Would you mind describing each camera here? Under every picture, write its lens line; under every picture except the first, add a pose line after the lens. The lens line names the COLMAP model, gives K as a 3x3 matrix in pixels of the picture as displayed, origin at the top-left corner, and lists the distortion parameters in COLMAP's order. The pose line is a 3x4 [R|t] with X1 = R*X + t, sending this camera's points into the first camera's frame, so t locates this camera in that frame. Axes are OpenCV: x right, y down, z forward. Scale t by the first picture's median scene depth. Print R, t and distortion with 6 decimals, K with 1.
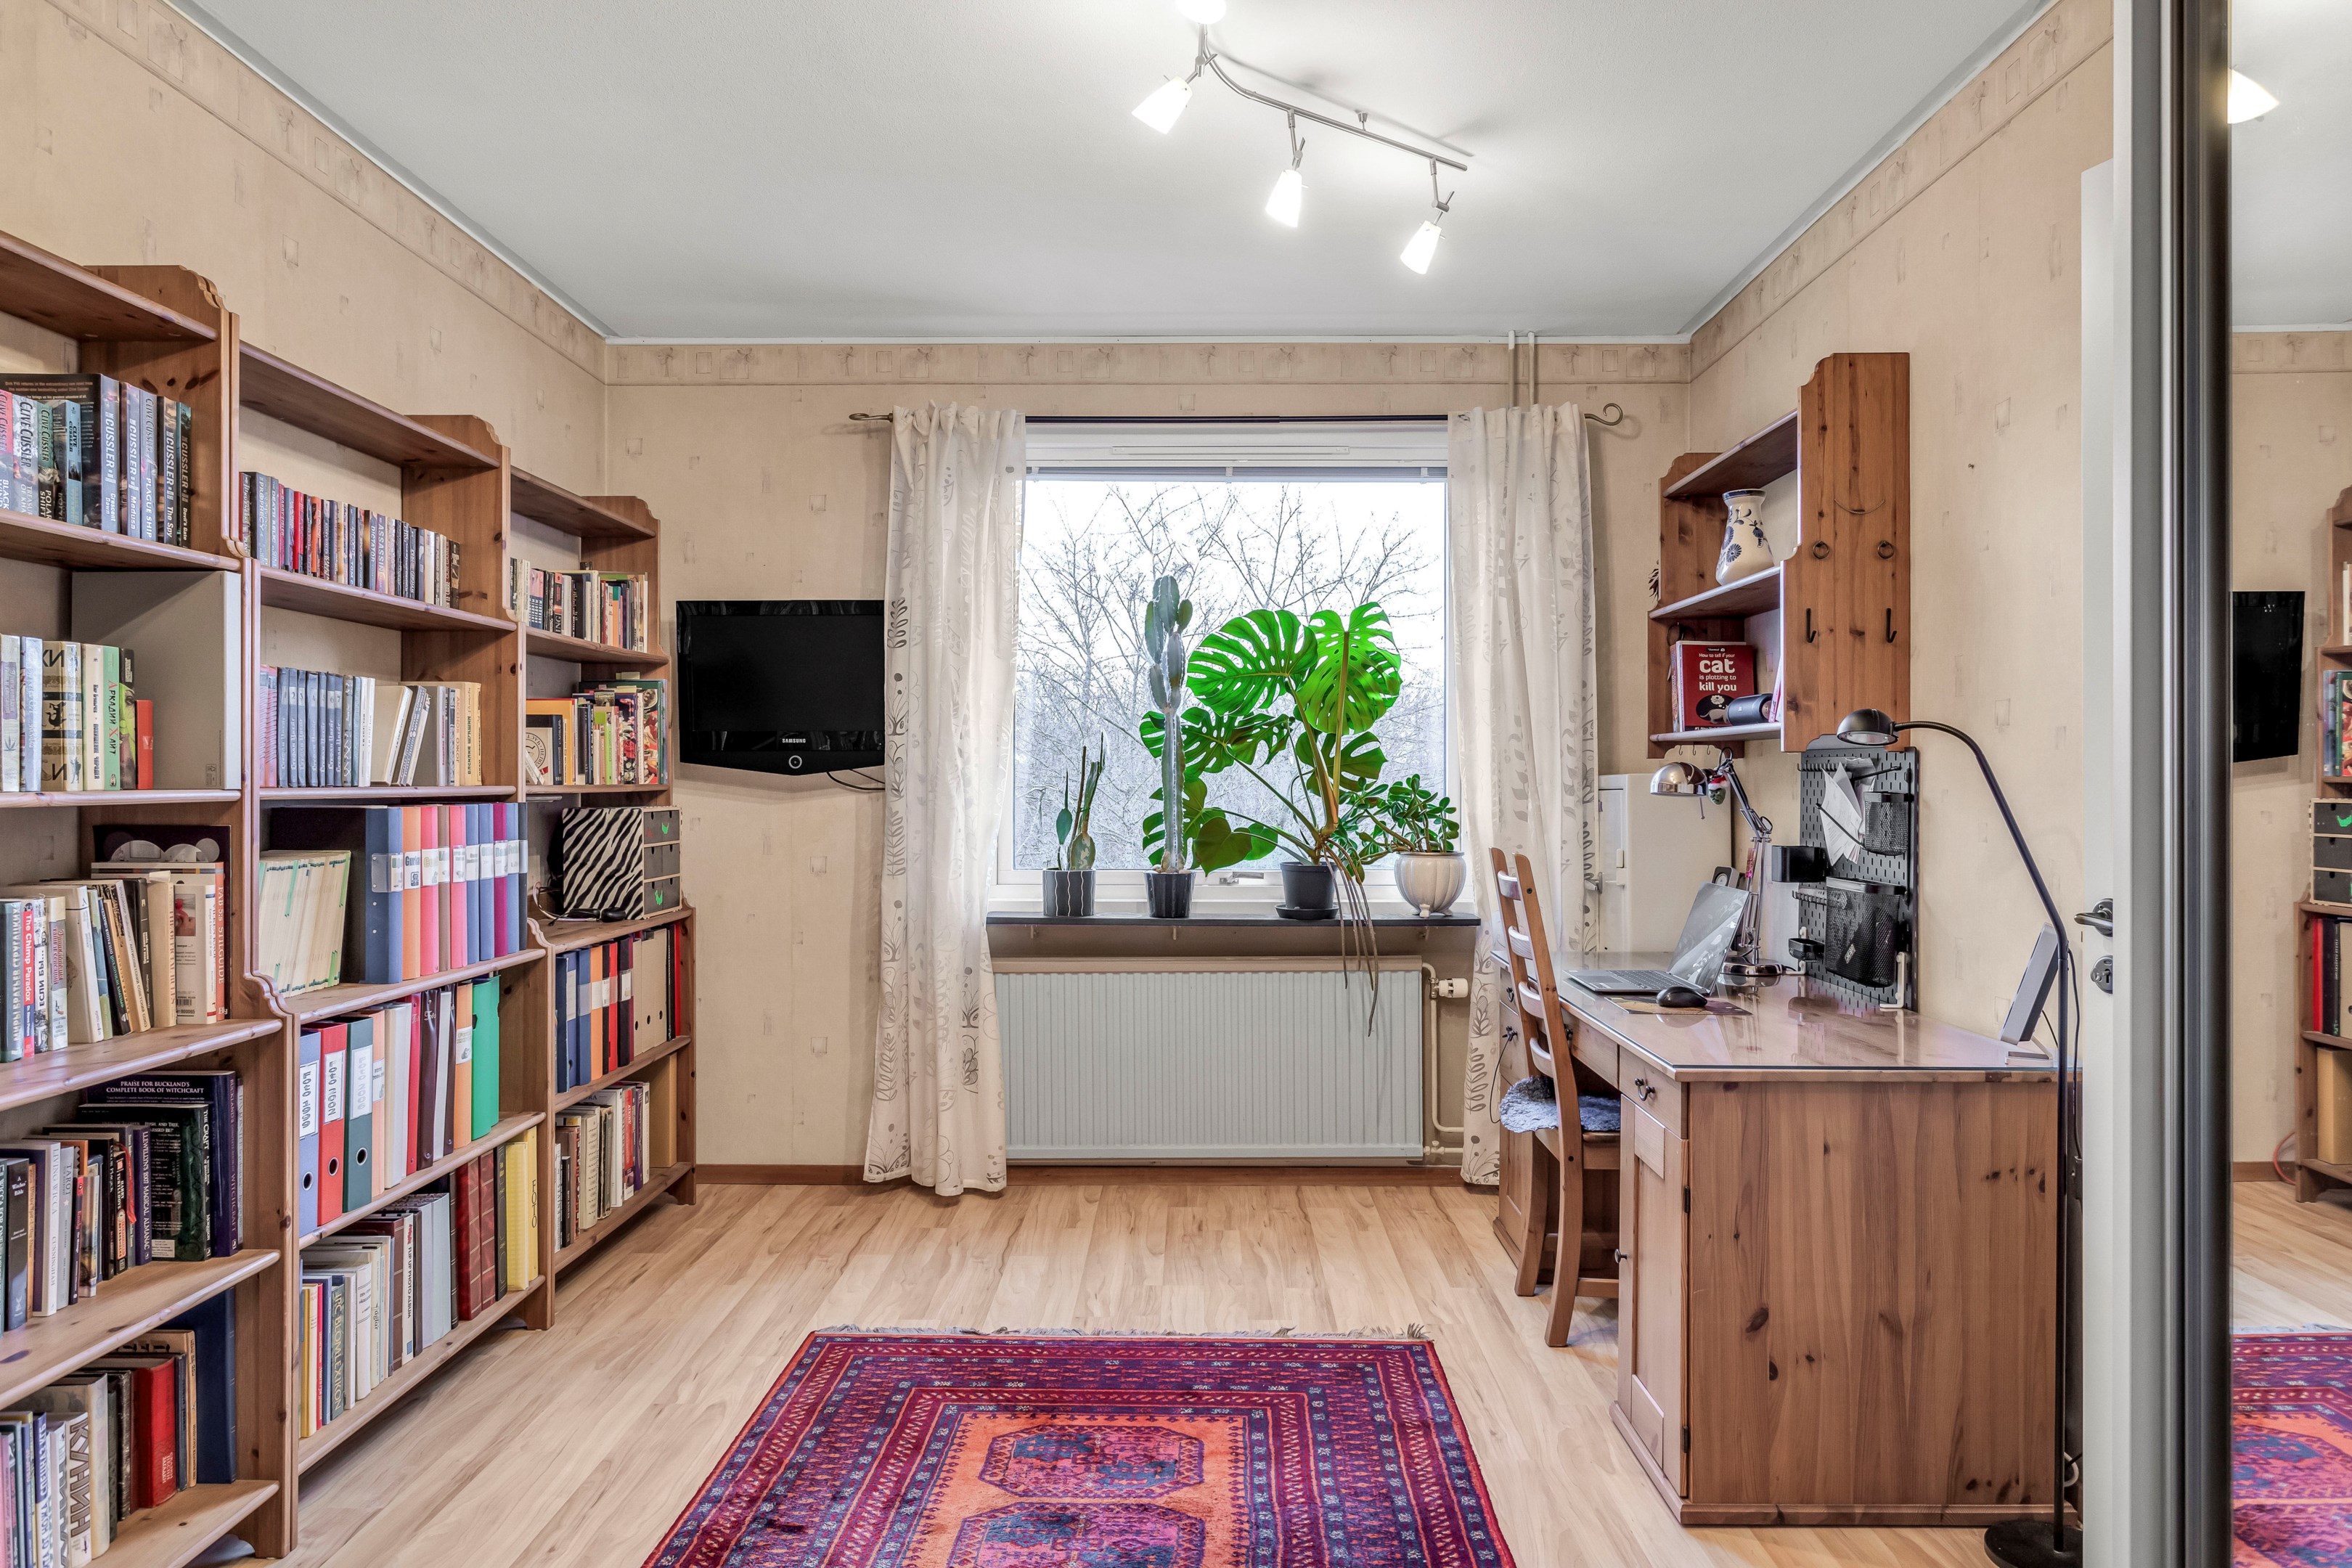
lens RADIAL K [[1426.1, 0, 1176.0], [0, 1426.1, 784.0], [0, 0, 1]] dist [-0.004787, 0.000698]
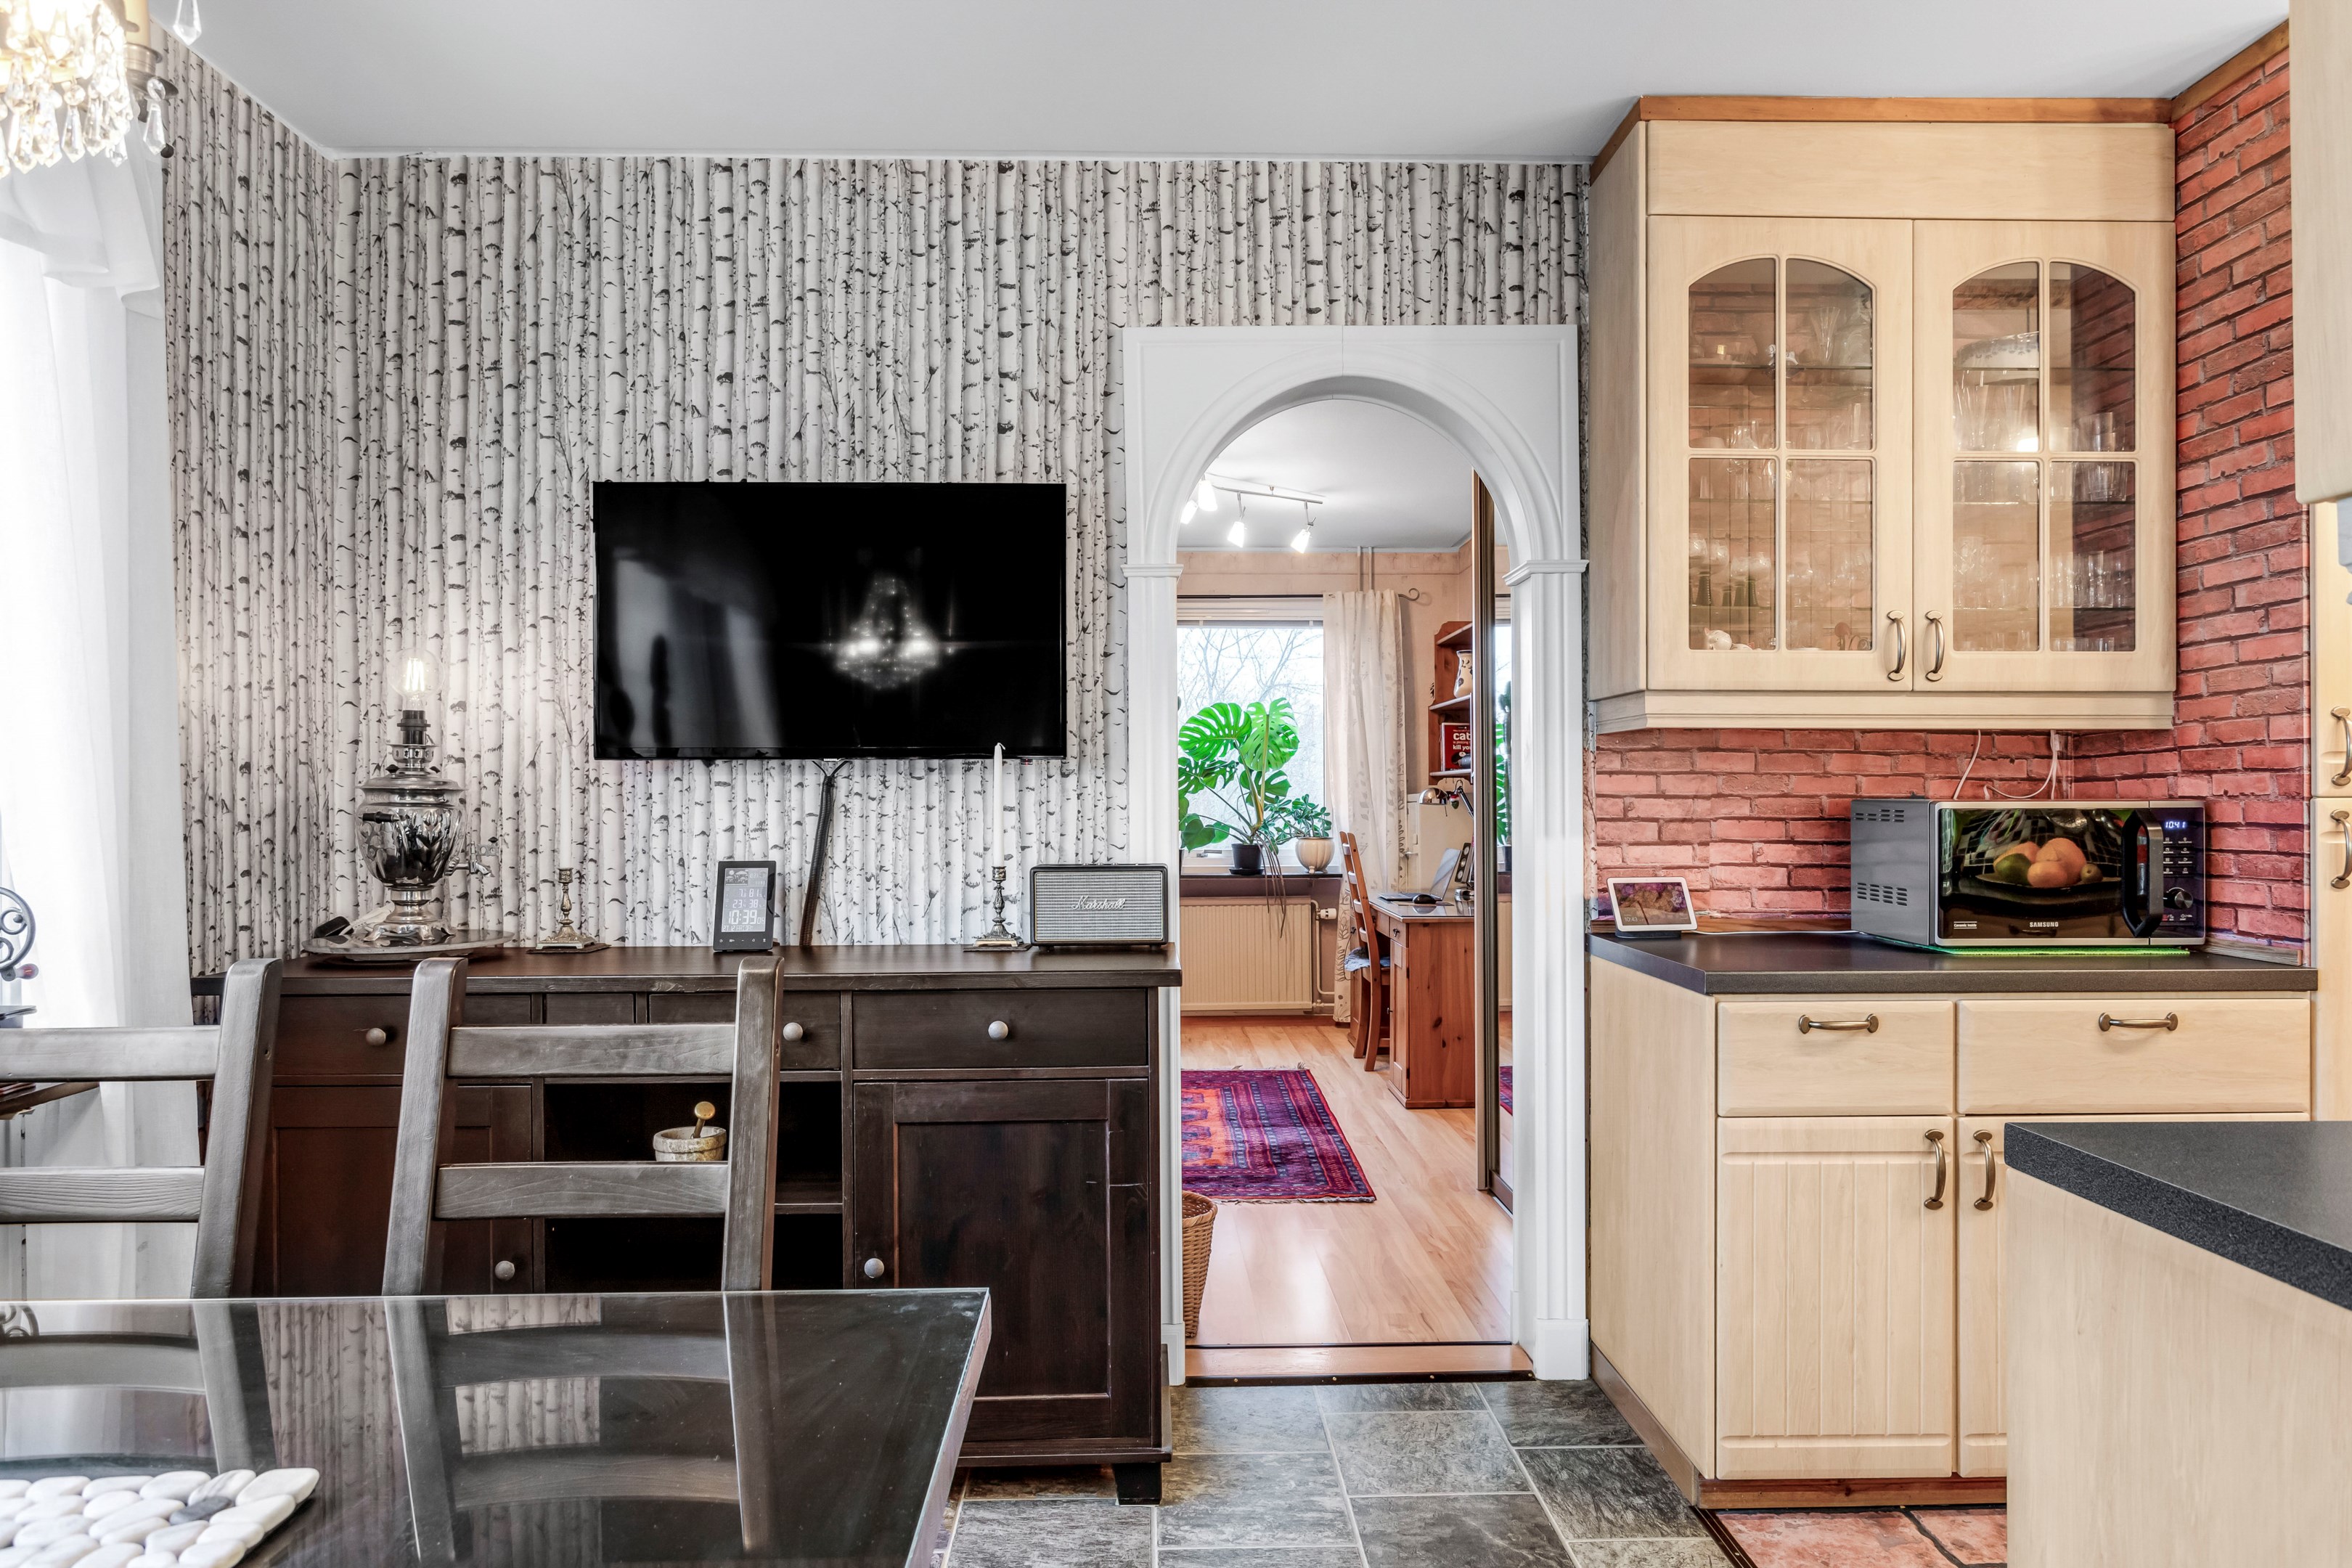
lens RADIAL K [[1426.1, 0, 1176.0], [0, 1426.1, 784.0], [0, 0, 1]] dist [-0.004787, 0.000698]
pose [[0.998849, -0.003823, 0.047803, -0.081300], [0.004435, 0.999909, -0.012720, 0.002571], [-0.047750, 0.012917, 0.998776, -0.781446]]
